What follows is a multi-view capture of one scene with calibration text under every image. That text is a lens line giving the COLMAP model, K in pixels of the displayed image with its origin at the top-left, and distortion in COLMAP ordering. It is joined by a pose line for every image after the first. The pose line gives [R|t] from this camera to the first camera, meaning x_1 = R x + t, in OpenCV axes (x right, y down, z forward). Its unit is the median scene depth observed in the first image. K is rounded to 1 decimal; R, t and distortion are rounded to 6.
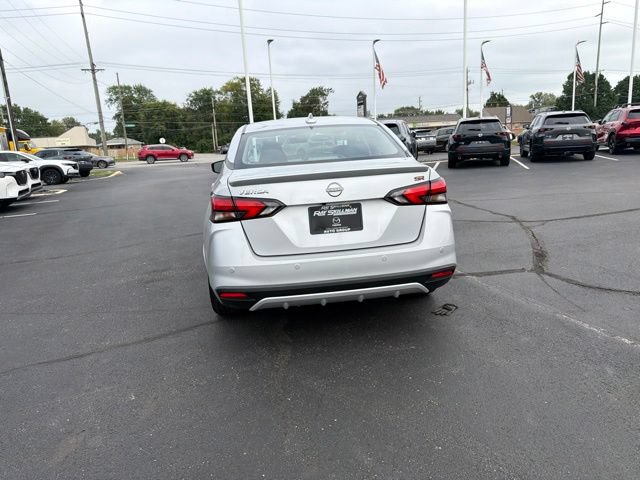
lens RADIAL K [[452.0, 0, 322.0], [0, 452.0, 235.9], [0, 0, 1]] dist [0.040296, -0.050163]
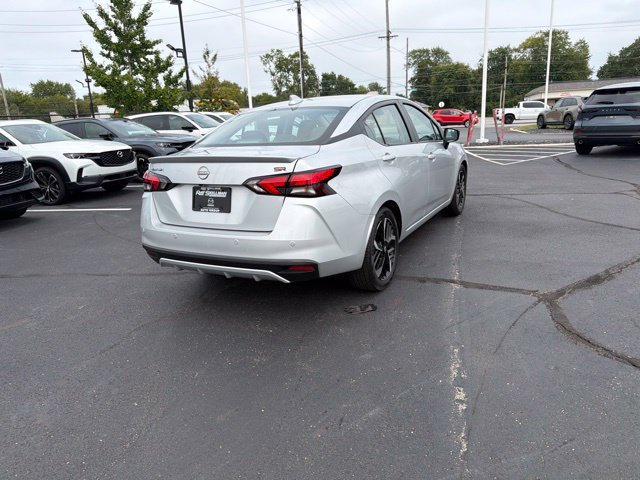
lens RADIAL K [[452.0, 0, 322.4], [0, 452.0, 239.7], [0, 0, 1]] dist [0.040296, -0.050163]
pose [[0.821722, 0.163337, -0.545980, 0.570973], [-0.116469, 0.985958, 0.119672, -0.068538], [0.557860, -0.034747, 0.829207, 0.147299]]
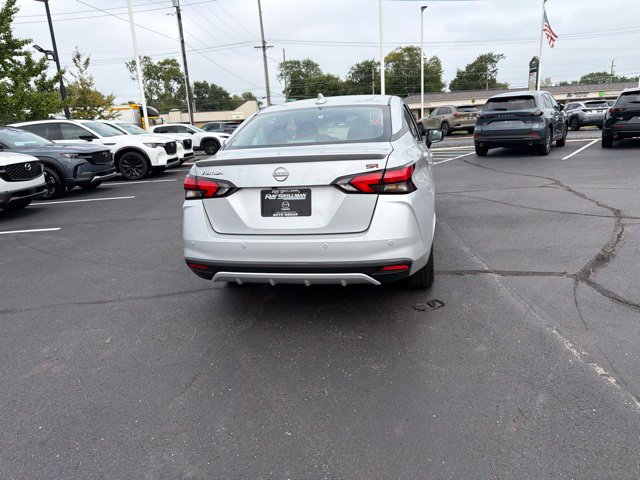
lens RADIAL K [[452.0, 0, 321.9], [0, 452.0, 241.6], [0, 0, 1]] dist [0.040296, -0.050163]
pose [[0.942197, 0.090579, -0.322585, 0.289944], [-0.068138, 0.994446, 0.080215, -0.024832], [0.328059, -0.053598, 0.943135, 0.037412]]
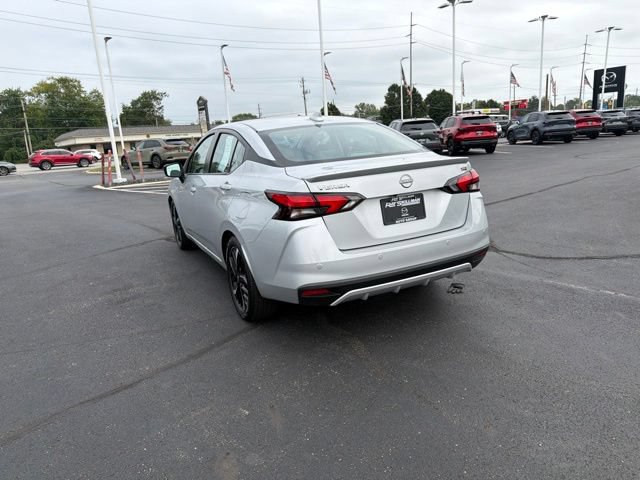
lens RADIAL K [[452.0, 0, 321.6], [0, 452.0, 239.3], [0, 0, 1]] dist [0.040296, -0.050163]
pose [[0.941140, -0.077614, 0.328986, -0.327774], [0.079871, 0.996783, 0.006672, 0.006643], [-0.328446, 0.019997, 0.944311, 0.041249]]
